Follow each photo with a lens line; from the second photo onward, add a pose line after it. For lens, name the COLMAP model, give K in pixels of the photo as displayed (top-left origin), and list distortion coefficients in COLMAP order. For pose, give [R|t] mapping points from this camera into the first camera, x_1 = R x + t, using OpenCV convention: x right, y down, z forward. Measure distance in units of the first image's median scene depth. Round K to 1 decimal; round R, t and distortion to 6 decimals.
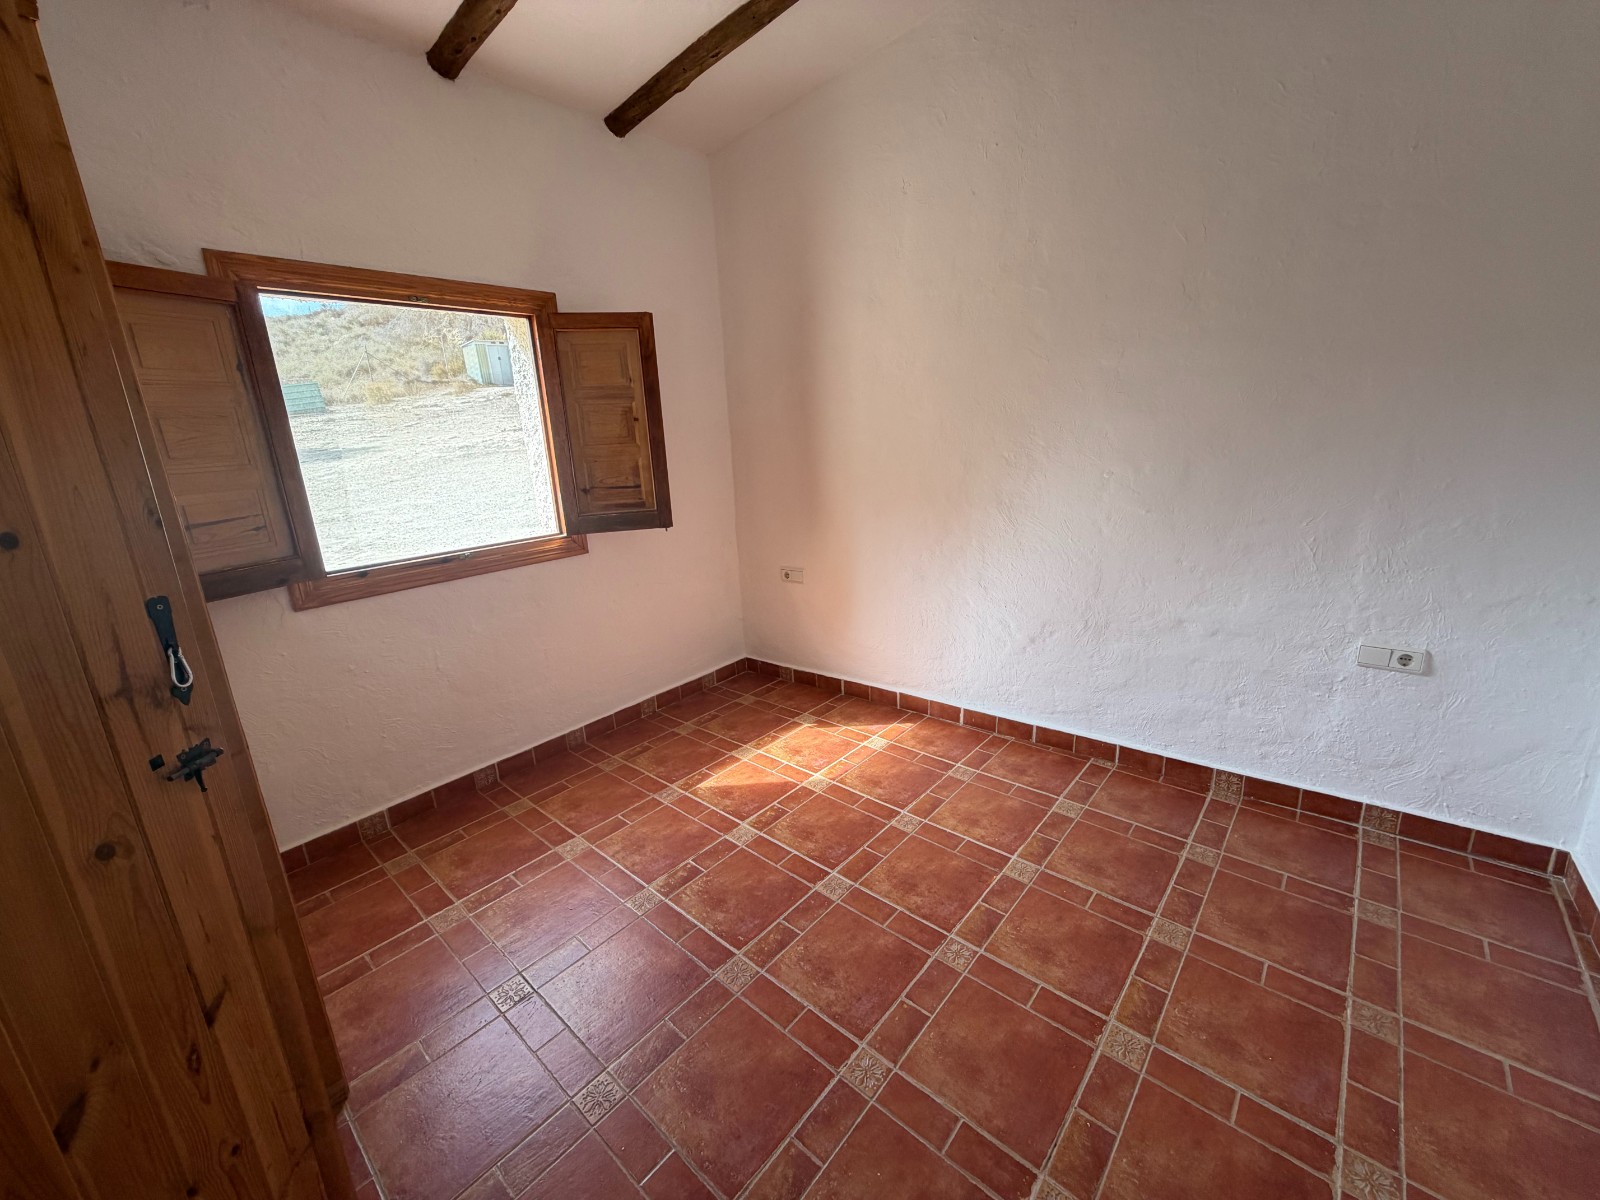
lens RADIAL K [[641.1, 0, 801.2], [0, 641.1, 592.1], [0, 0, 1]] dist [0.002550, 0.000504]
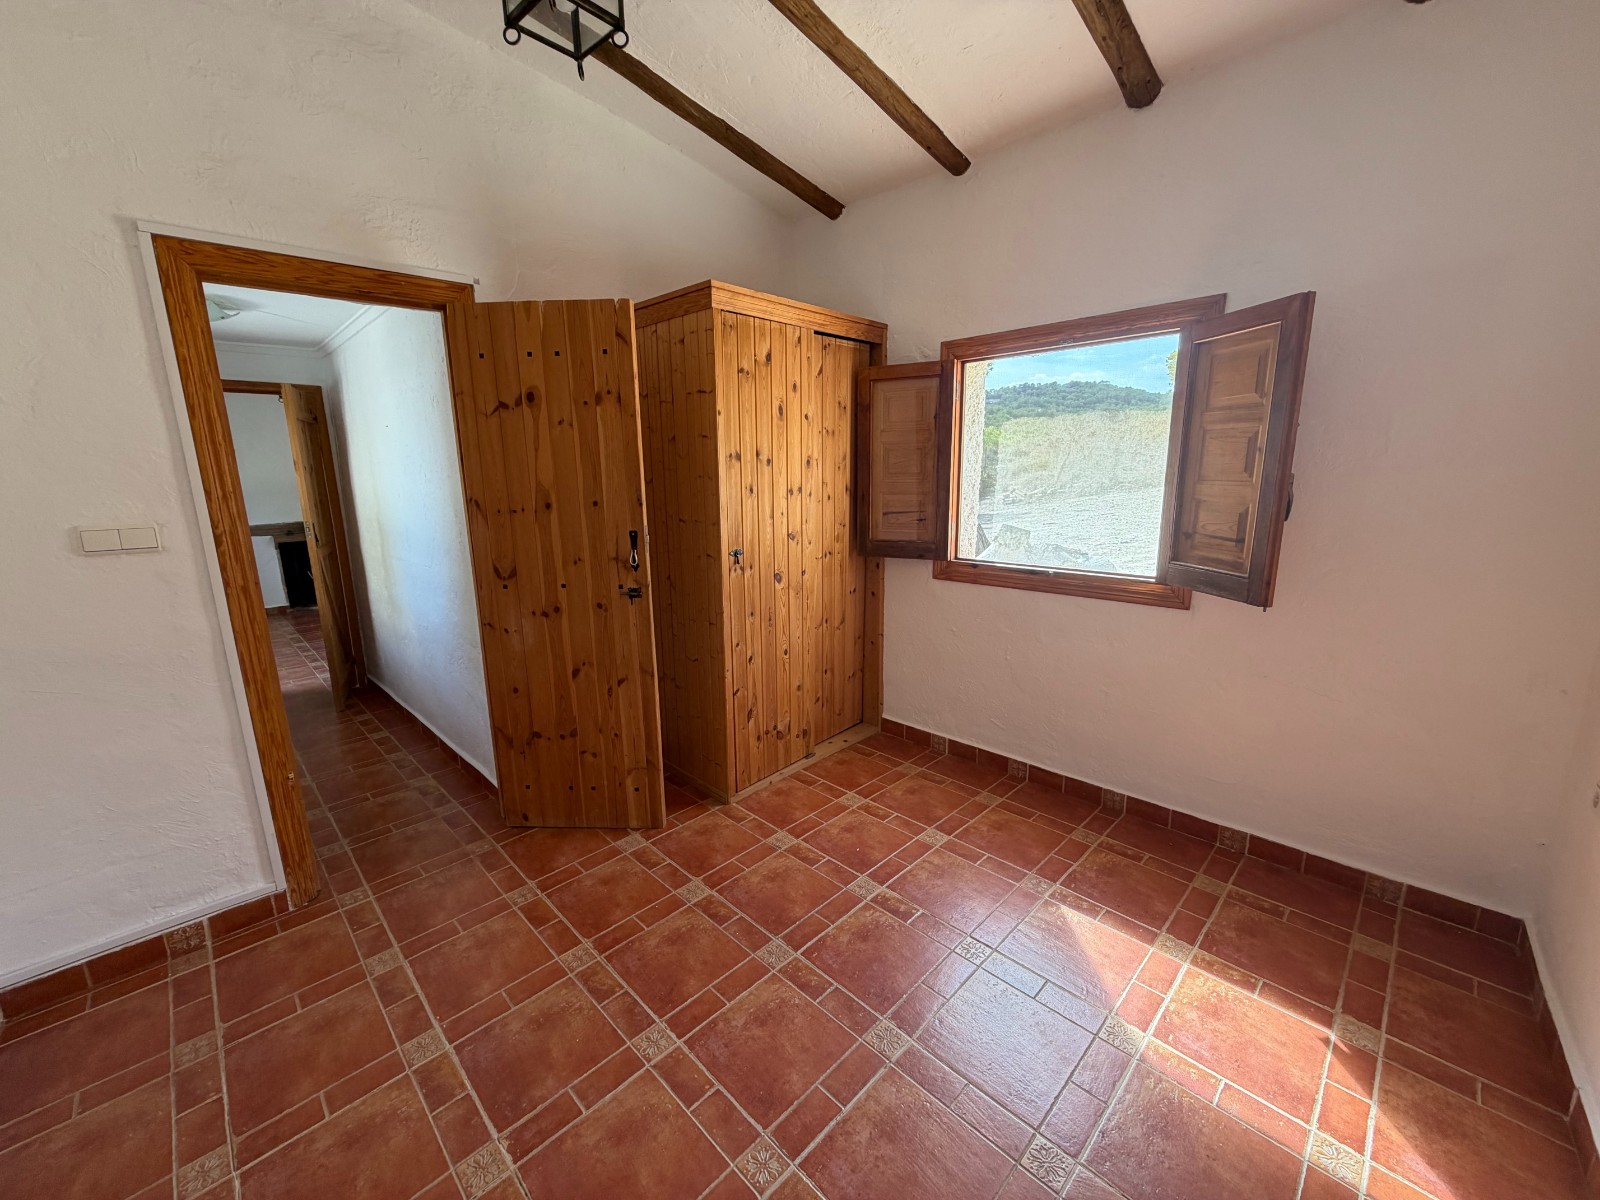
lens RADIAL K [[637.9, 0, 795.8], [0, 637.9, 598.9], [0, 0, 1]] dist [-0.000678, -0.000213]
pose [[-0.070161, 0.253140, -0.964882, 0.646224], [-0.230180, 0.937054, 0.262577, -0.232631], [0.970615, 0.240520, -0.007477, 0.698428]]
